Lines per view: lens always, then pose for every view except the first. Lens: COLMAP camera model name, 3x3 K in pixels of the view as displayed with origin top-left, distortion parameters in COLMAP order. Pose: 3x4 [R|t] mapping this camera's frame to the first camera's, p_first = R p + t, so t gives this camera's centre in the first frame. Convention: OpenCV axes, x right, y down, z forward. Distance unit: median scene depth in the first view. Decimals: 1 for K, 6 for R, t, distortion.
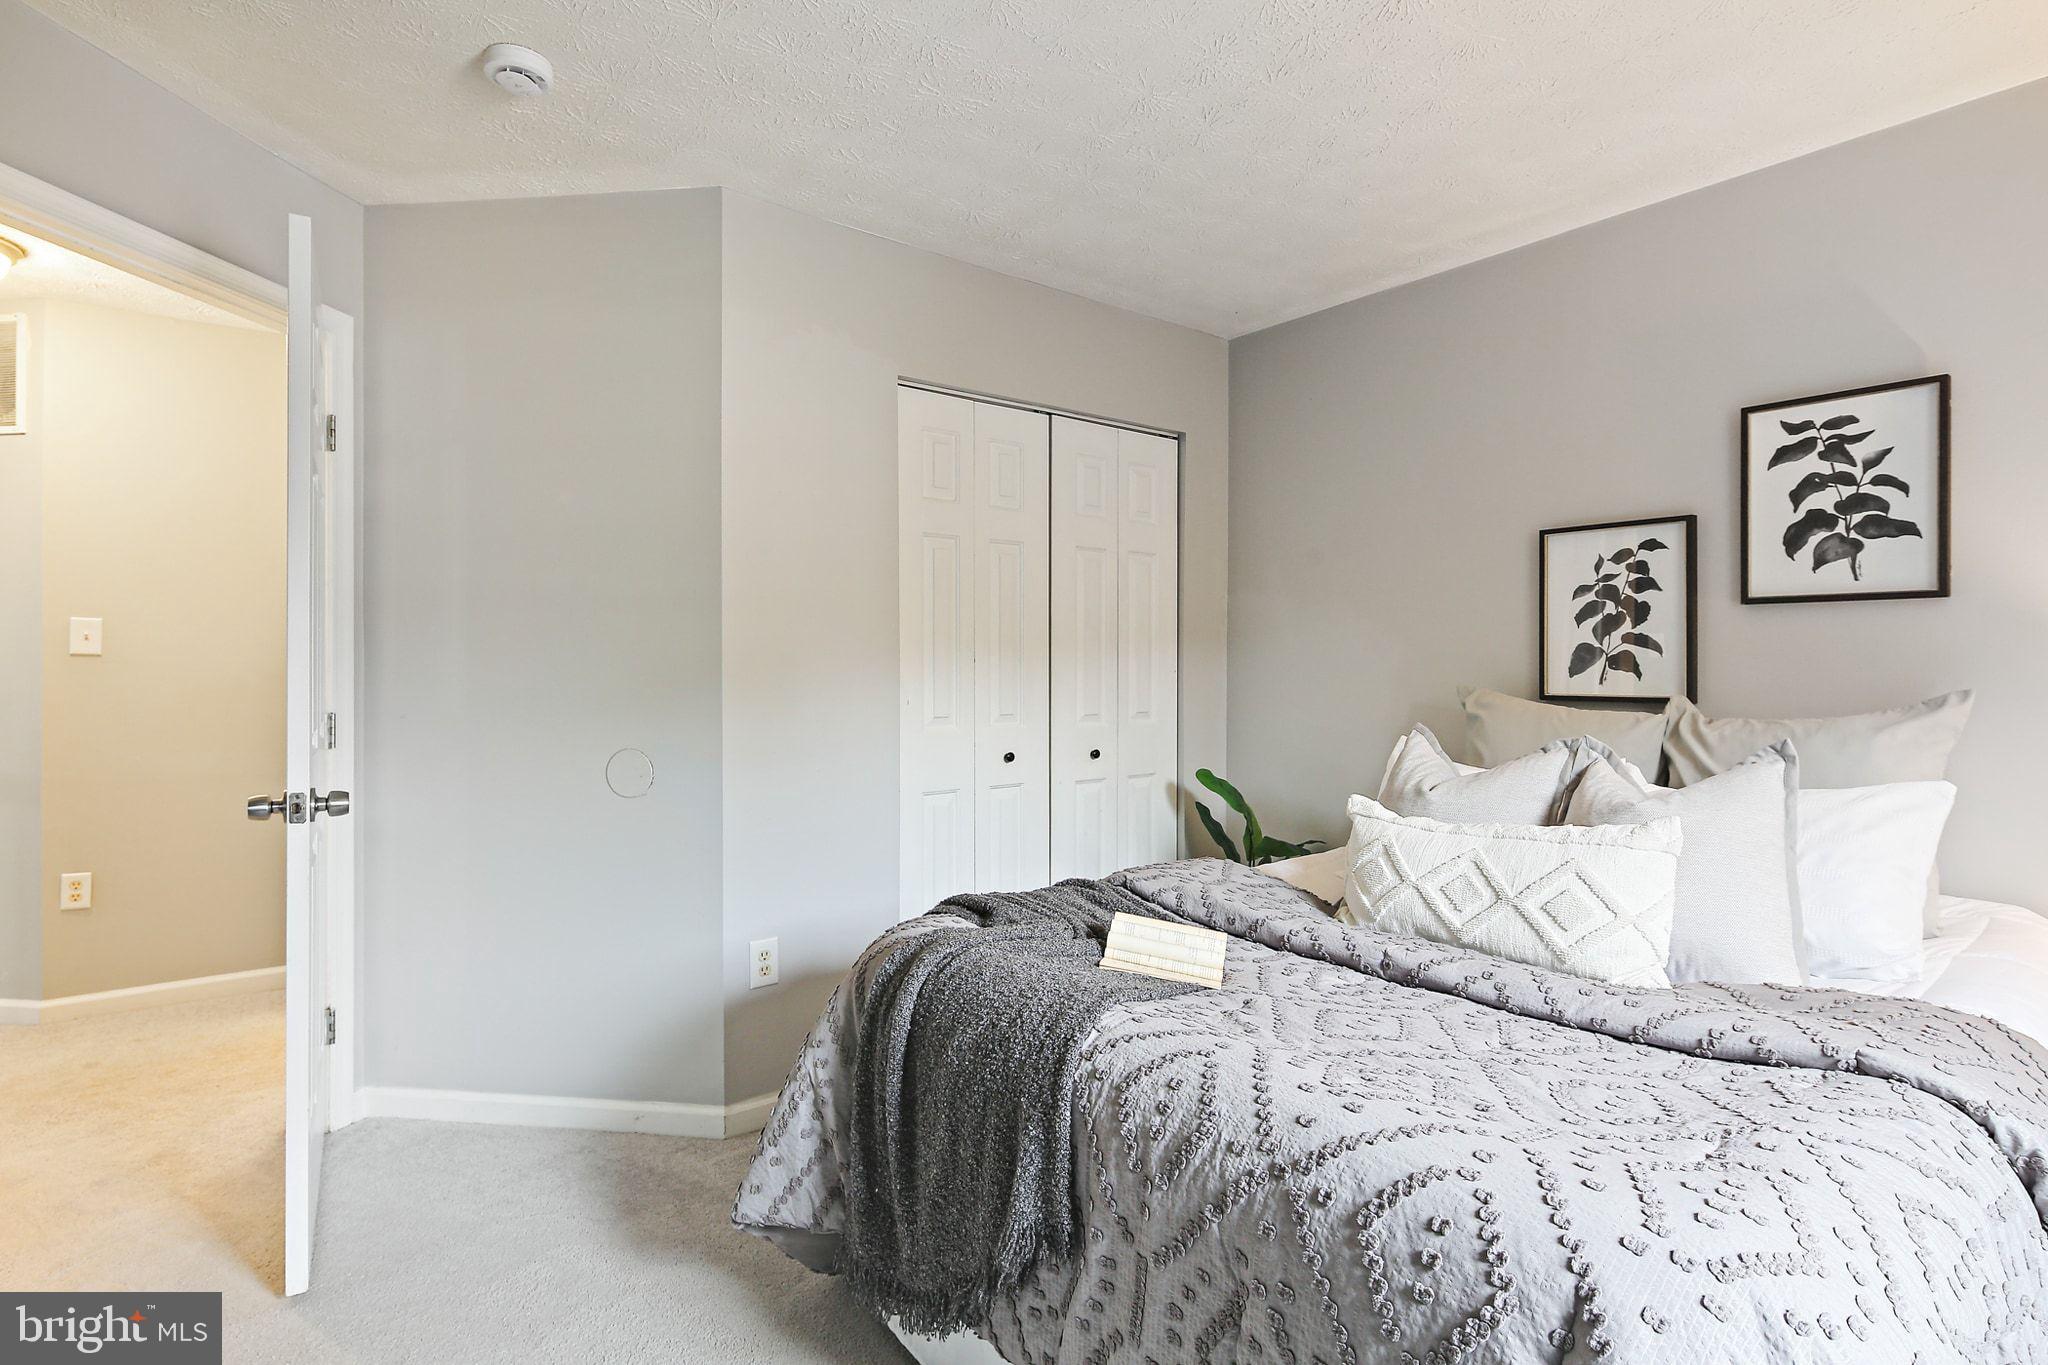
lens RADIAL K [[968.9, 0, 1023.5], [0, 968.9, 673.6], [0, 0, 1]] dist [-0.003218, -0.000609]
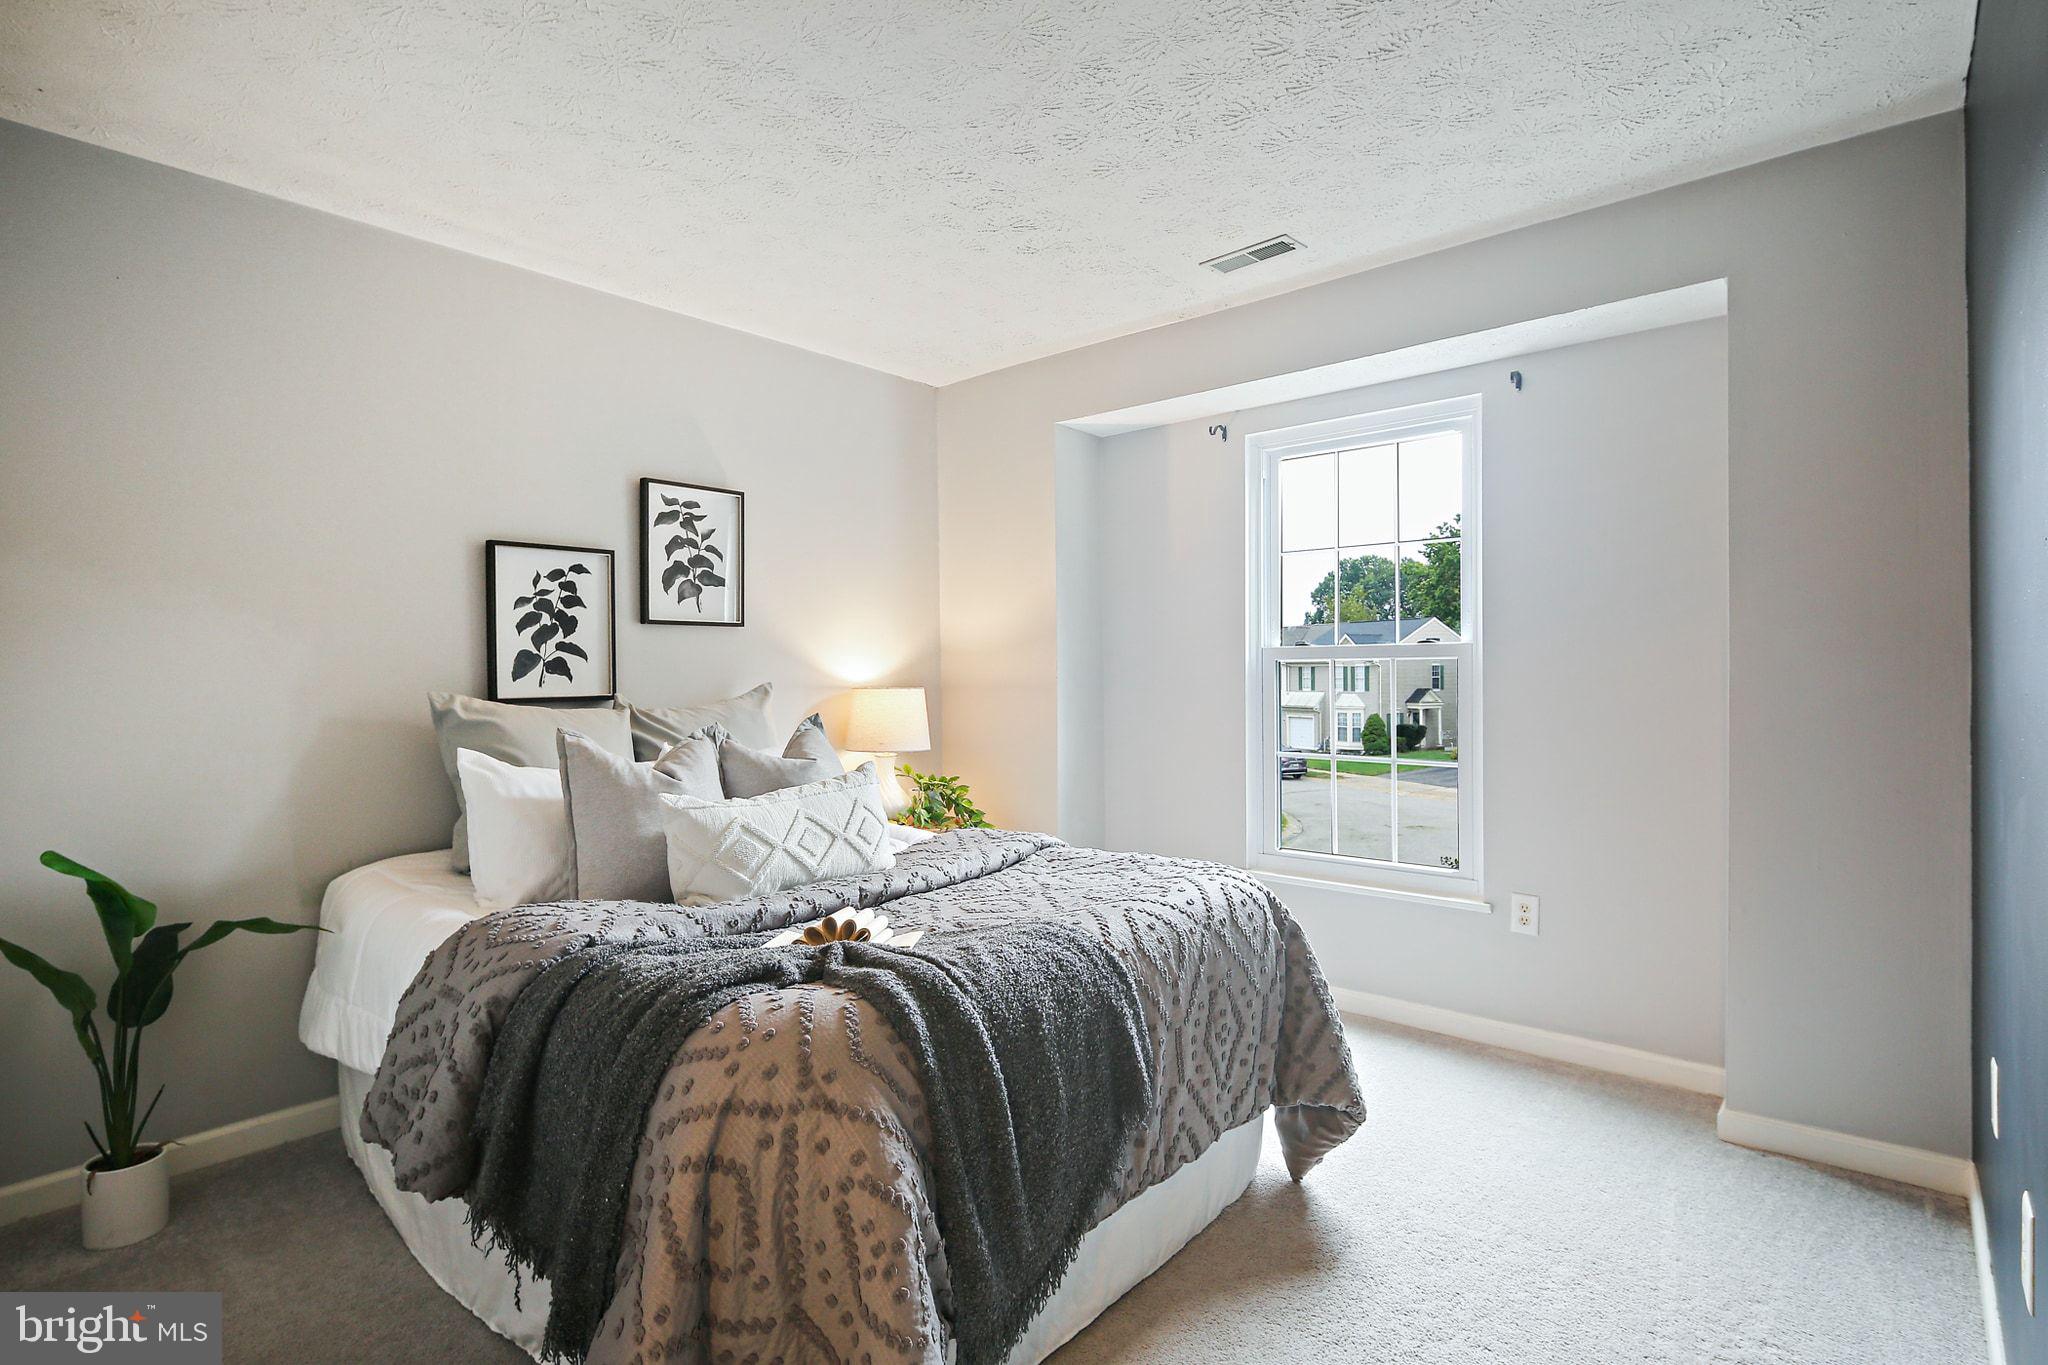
lens RADIAL K [[968.9, 0, 1023.5], [0, 968.9, 672.0], [0, 0, 1]] dist [-0.003218, -0.000609]
pose [[-0.157167, -0.004955, 0.987560, -0.681878], [0.016639, 0.999832, 0.007665, -0.006169], [-0.987432, 0.017637, -0.157058, 0.711061]]
